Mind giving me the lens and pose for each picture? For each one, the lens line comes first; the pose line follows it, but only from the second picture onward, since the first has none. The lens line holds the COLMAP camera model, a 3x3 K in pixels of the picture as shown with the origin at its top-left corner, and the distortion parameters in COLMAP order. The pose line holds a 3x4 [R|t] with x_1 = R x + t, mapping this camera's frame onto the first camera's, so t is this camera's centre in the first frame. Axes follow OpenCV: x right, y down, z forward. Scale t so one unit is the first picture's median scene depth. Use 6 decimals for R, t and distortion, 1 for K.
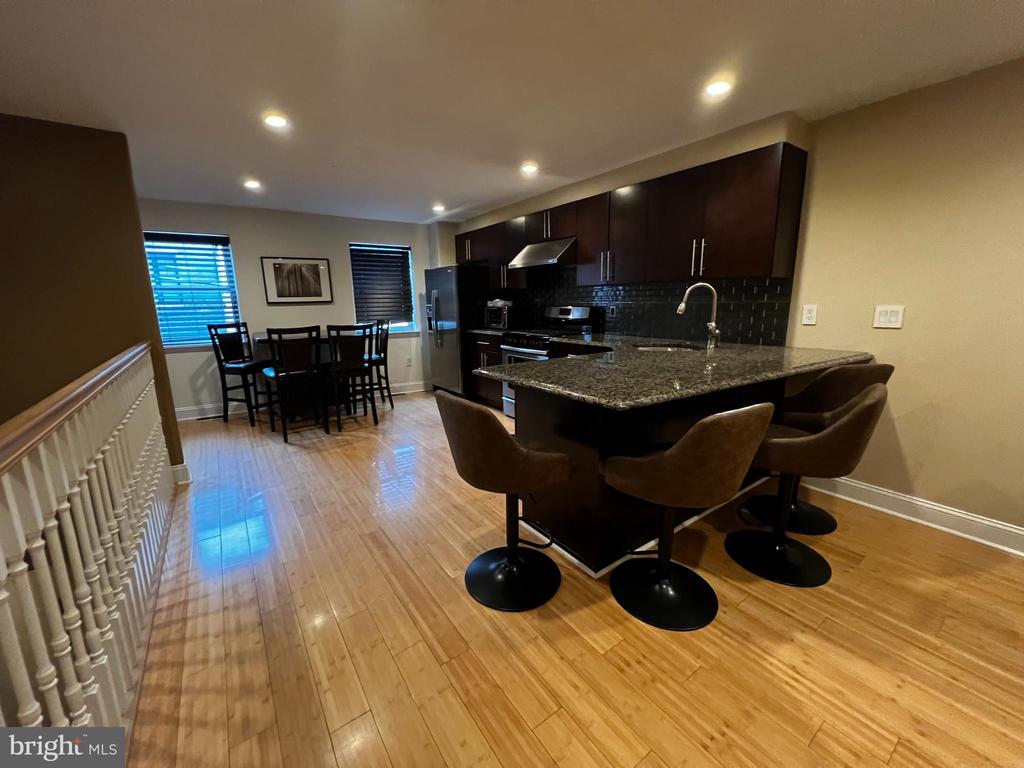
lens RADIAL K [[410.3, 0, 507.4], [0, 410.3, 383.7], [0, 0, 1]] dist [-0.002489, 0.000960]
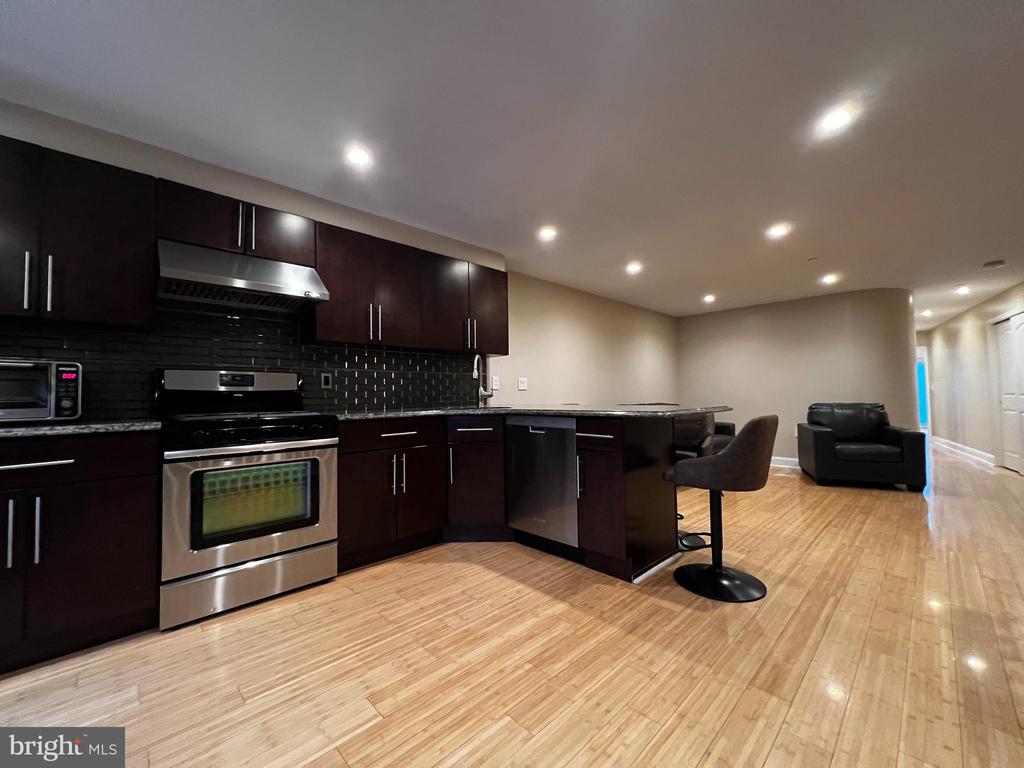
lens RADIAL K [[410.3, 0, 508.5], [0, 410.3, 383.1], [0, 0, 1]] dist [-0.002489, 0.000960]
pose [[-0.151459, 0.049870, 0.987205, -0.462430], [0.214835, 0.976513, -0.016370, -0.079546], [-0.964835, 0.209607, -0.158615, 0.711477]]
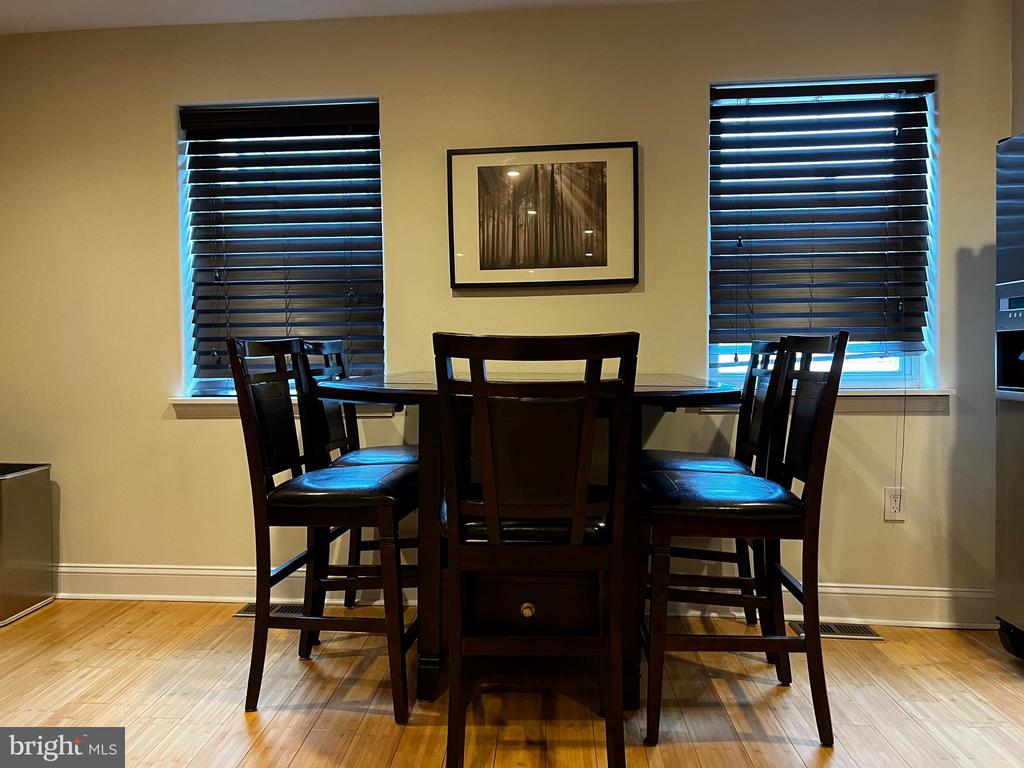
lens RADIAL K [[770.3, 0, 511.4], [0, 770.3, 387.5], [0, 0, 1]] dist [0.029226, -0.005650]
pose [[0.787633, 0.034849, -0.615158, -0.171703], [-0.123181, 0.987150, -0.101795, -0.062127], [0.603705, 0.155953, 0.781805, 0.594383]]
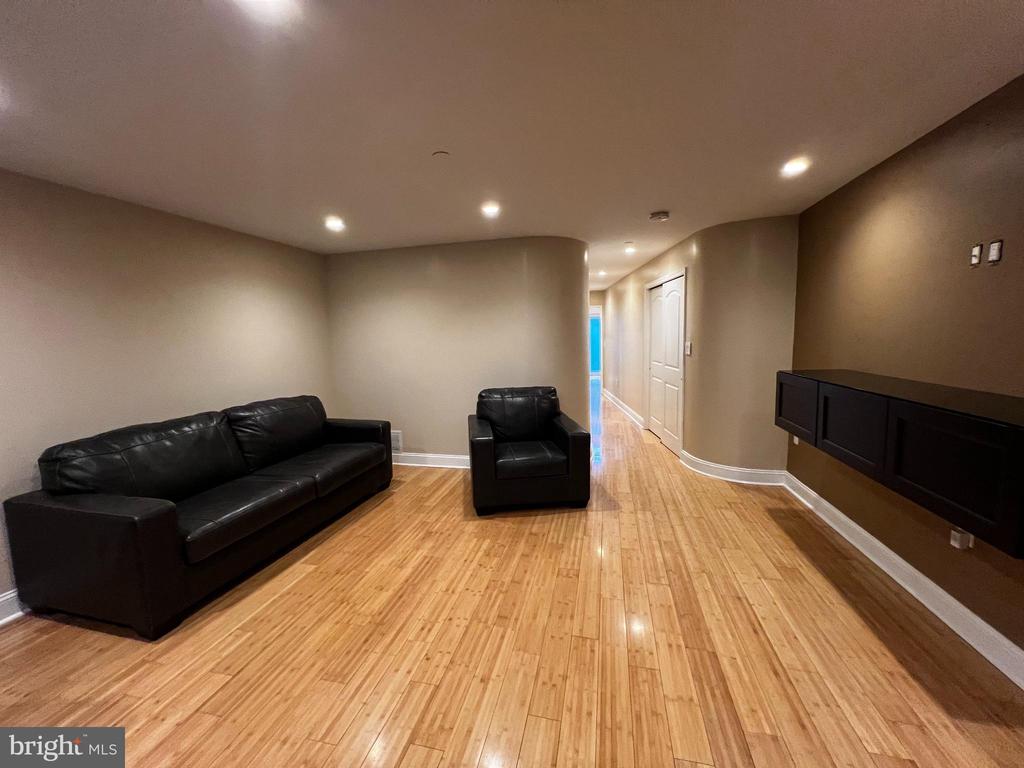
lens RADIAL K [[410.3, 0, 506.5], [0, 410.3, 383.2], [0, 0, 1]] dist [-0.002489, 0.000960]
pose [[-0.654549, -0.056573, 0.753900, -0.106545], [0.190168, 0.952813, 0.236608, -0.060862], [-0.731711, 0.298239, -0.612905, 0.172810]]
